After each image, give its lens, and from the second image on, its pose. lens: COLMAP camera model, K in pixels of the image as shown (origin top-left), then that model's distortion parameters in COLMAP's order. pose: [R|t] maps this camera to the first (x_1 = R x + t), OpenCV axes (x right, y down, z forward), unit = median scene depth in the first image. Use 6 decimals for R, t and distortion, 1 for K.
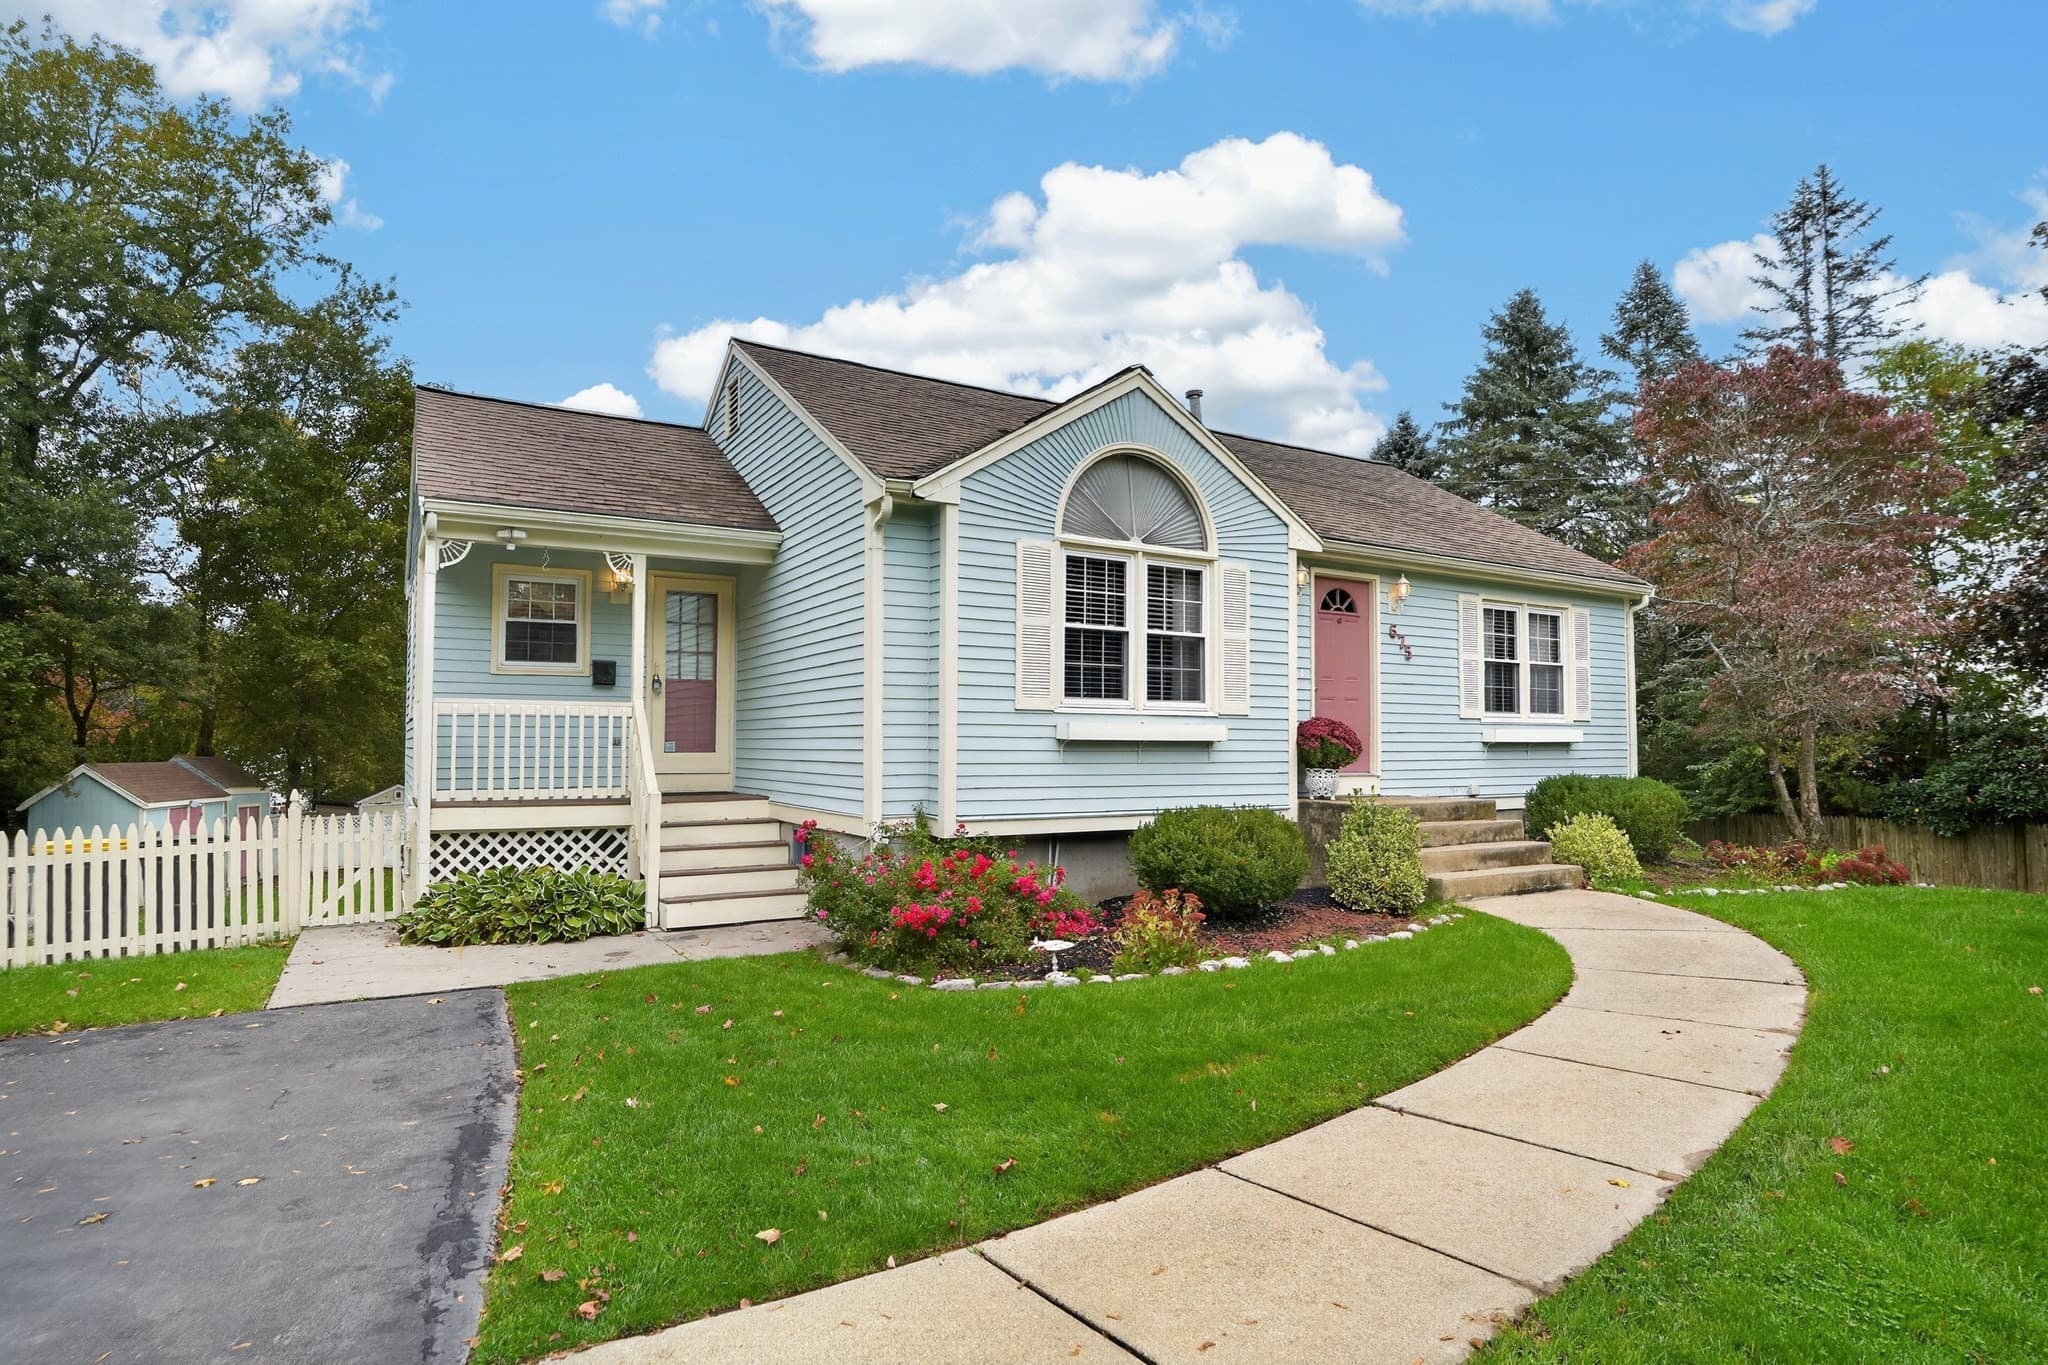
lens RADIAL K [[1005.0, 0, 1022.8], [0, 1005.0, 721.7], [0, 0, 1]] dist [-0.057939, 0.021664]
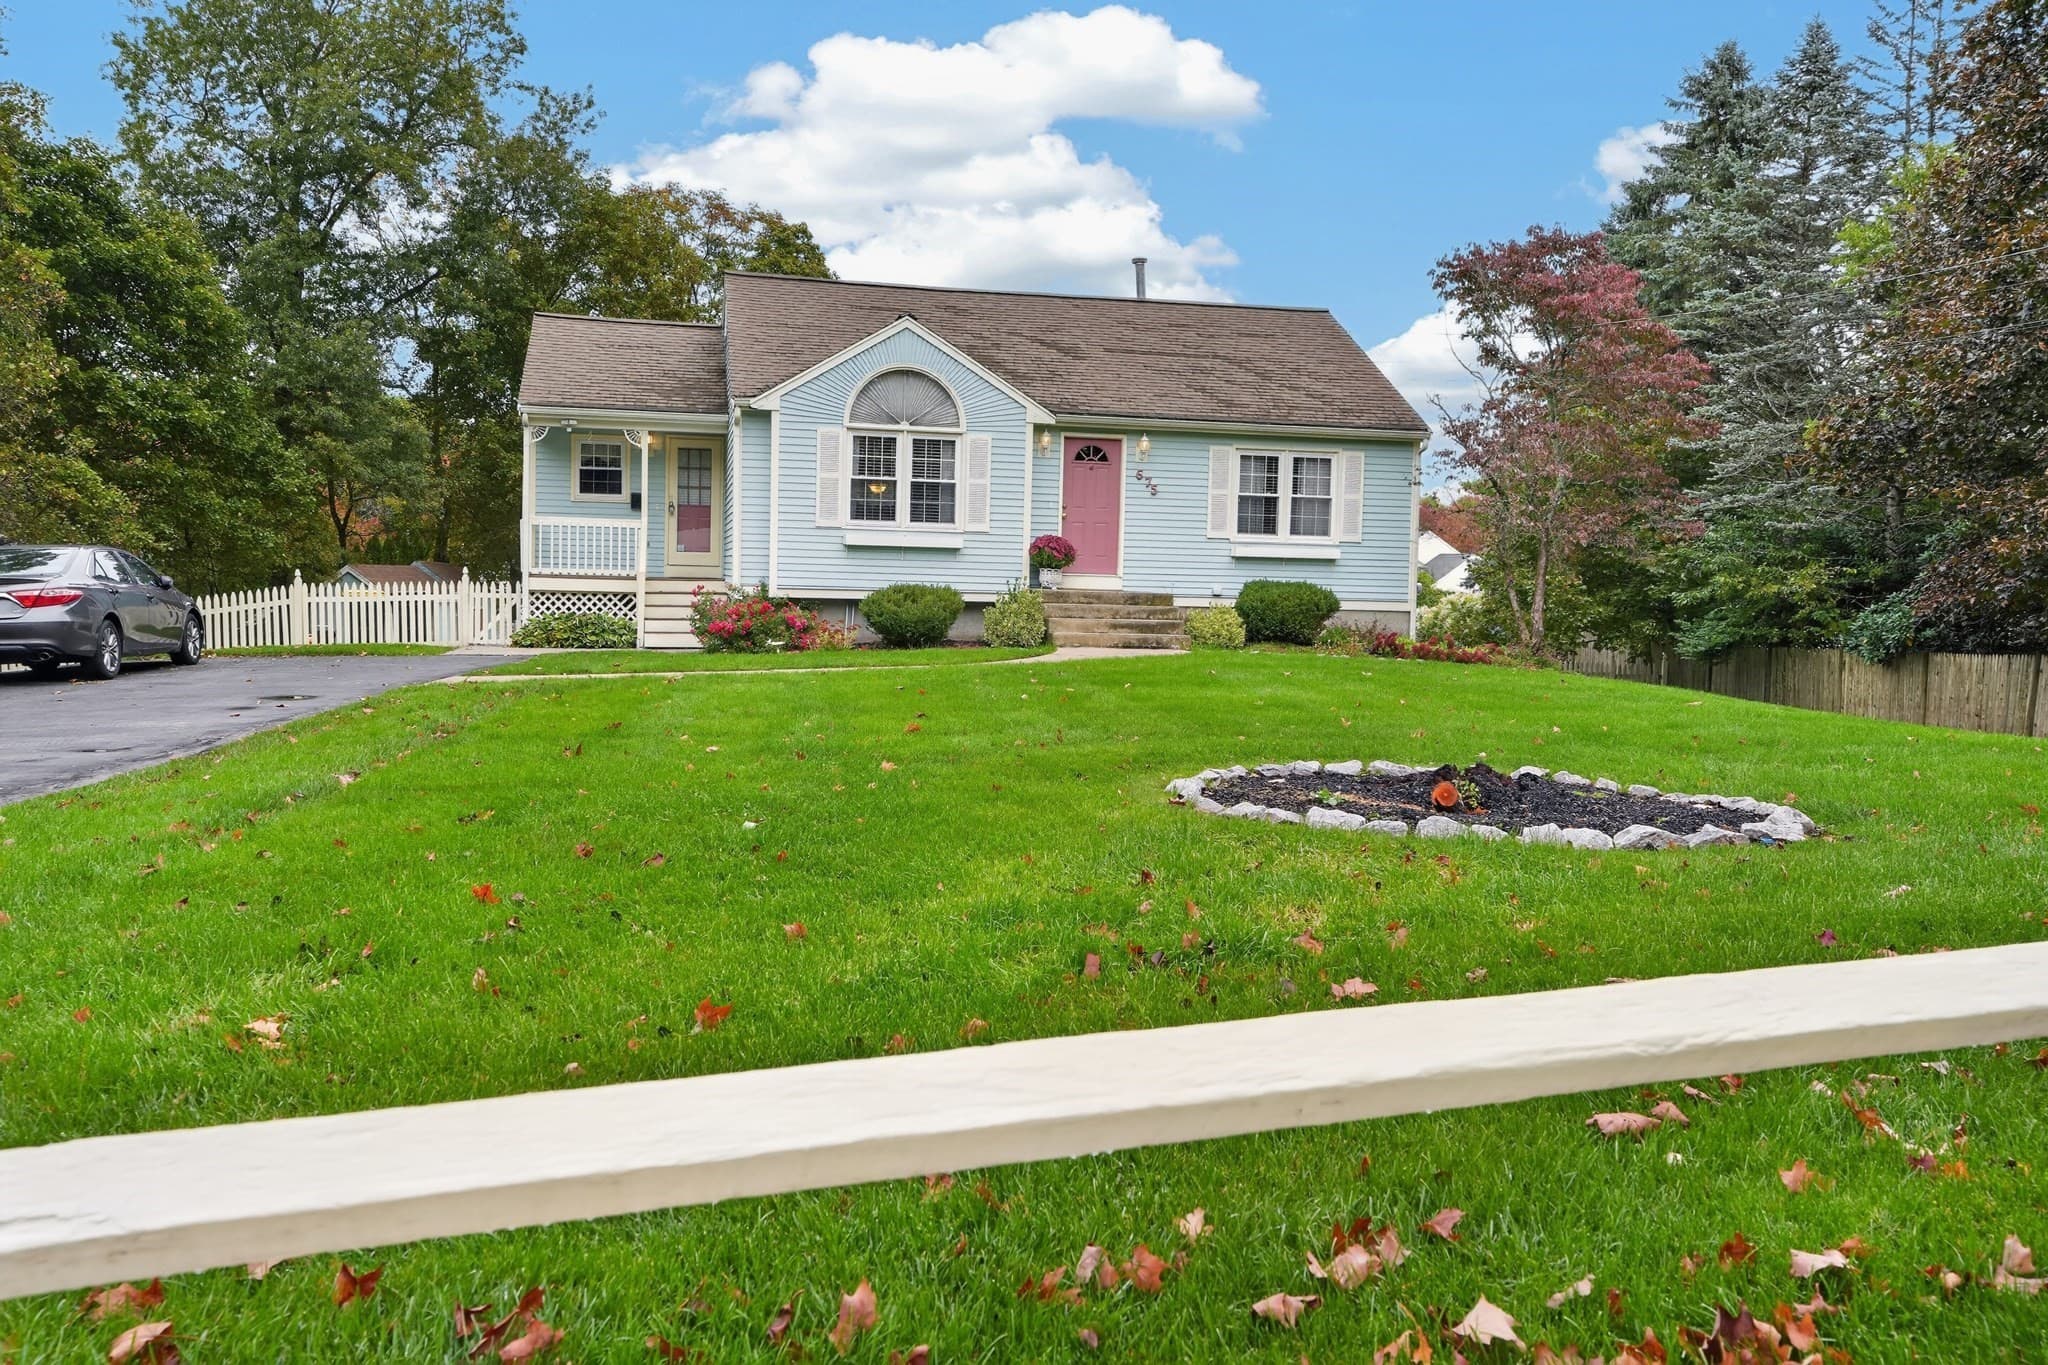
lens RADIAL K [[1294.2, 0, 1030.0], [0, 1294.2, 656.9], [0, 0, 1]] dist [-0.001382, 0.001444]
pose [[0.961357, 0.040783, -0.272268, 0.826408], [-0.017266, 0.995951, 0.088221, 0.007233], [0.274764, -0.080111, 0.958169, -0.912694]]
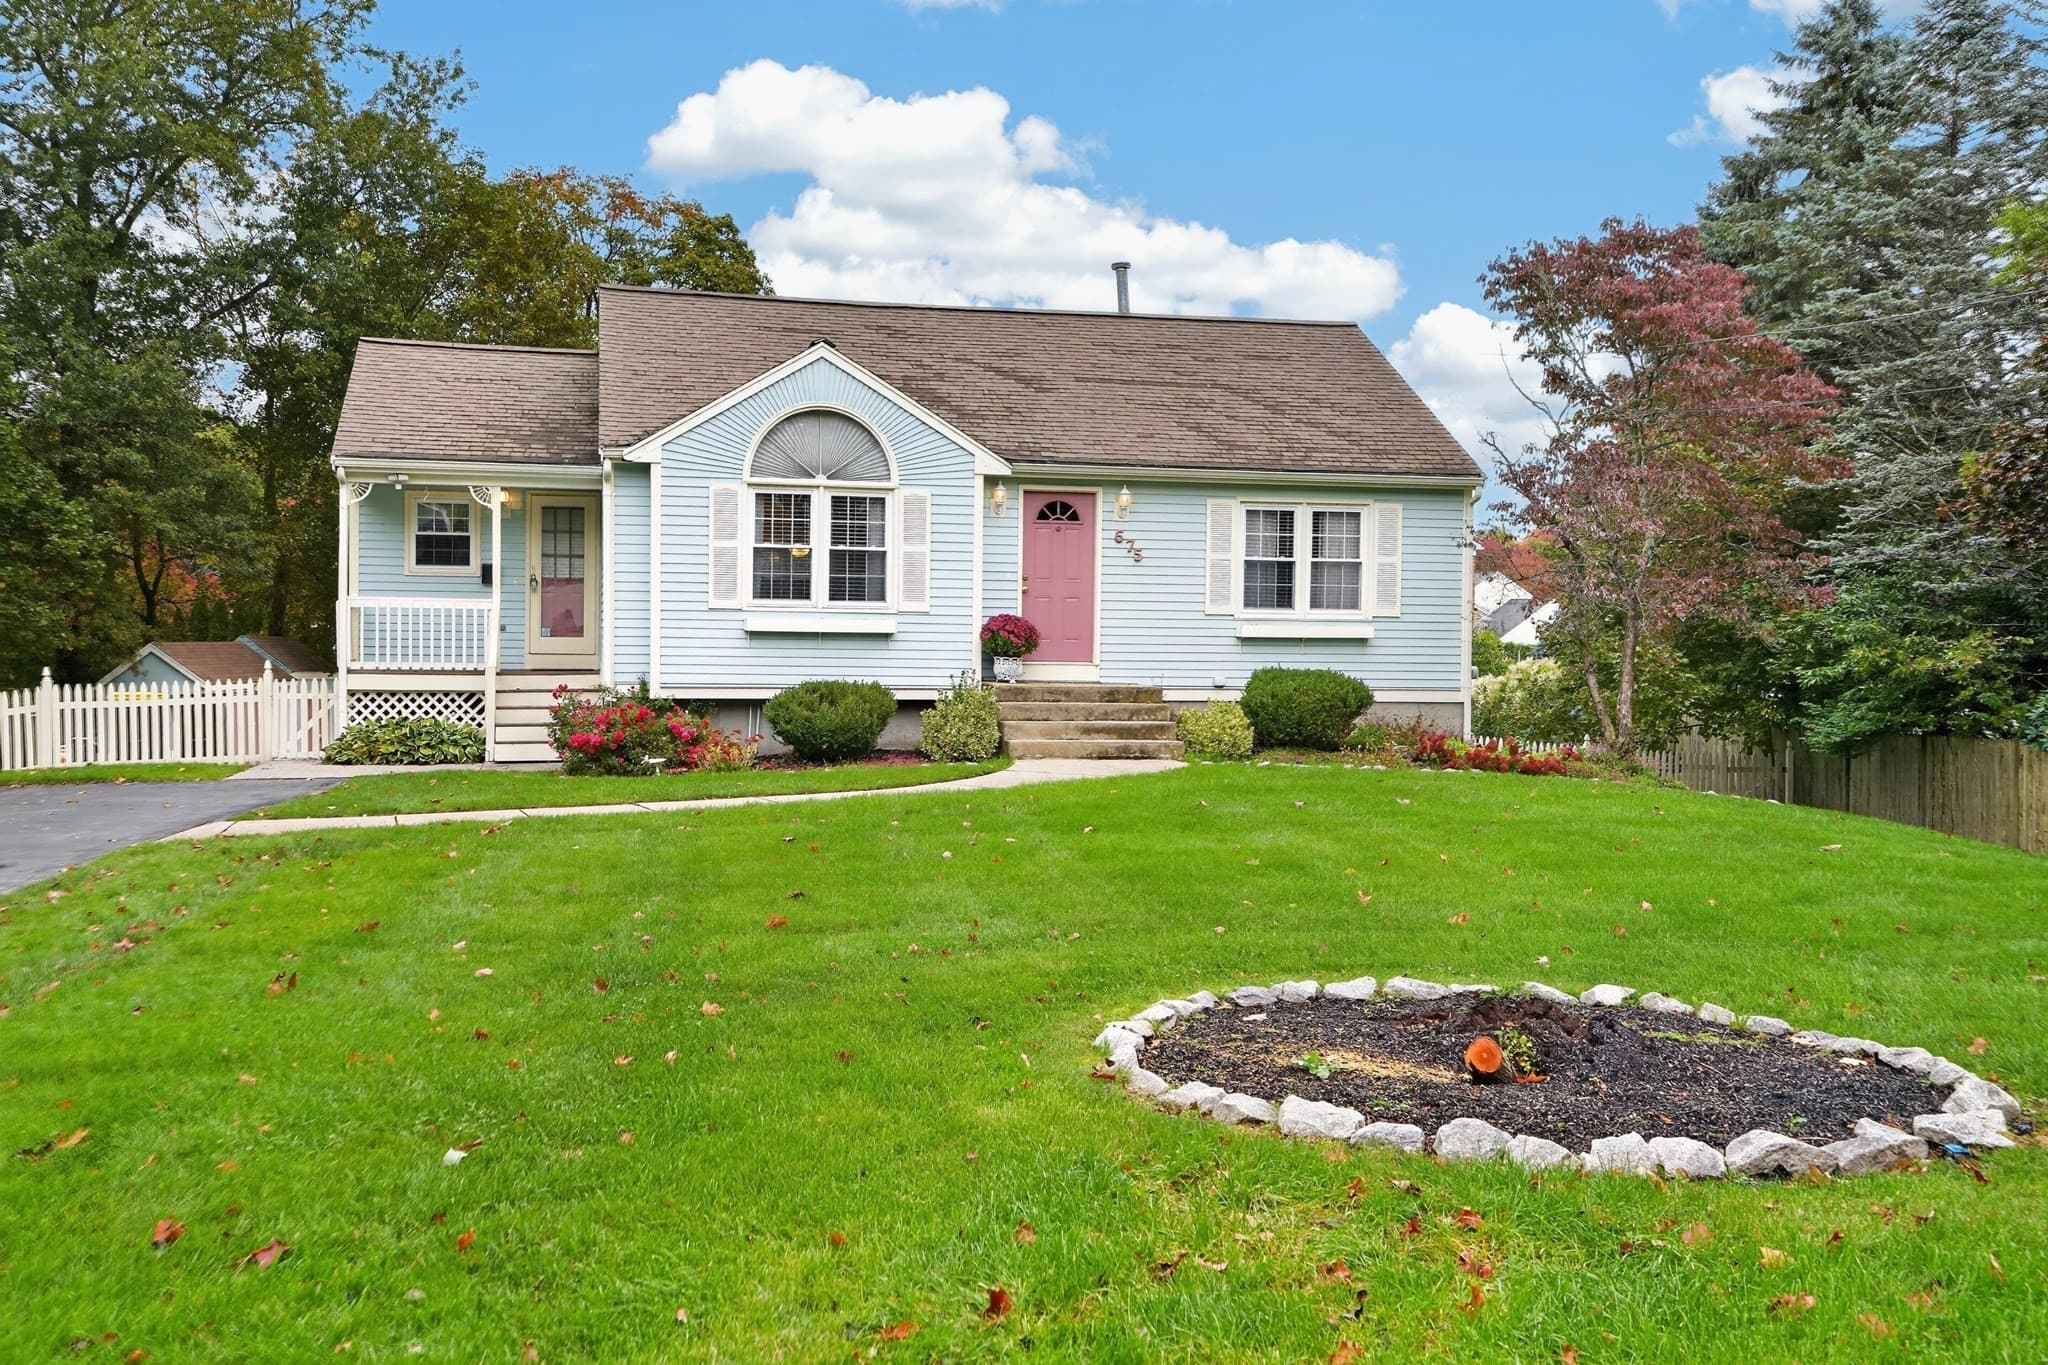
lens RADIAL K [[1567.6, 0, 1024.0], [0, 1567.6, 682.5], [0, 0, 1]] dist [0.036540, -0.001908]
pose [[0.963287, 0.020027, -0.267725, 0.841013], [-0.005046, 0.998388, 0.056530, -0.029553], [0.268425, -0.053104, 0.961836, -0.822357]]
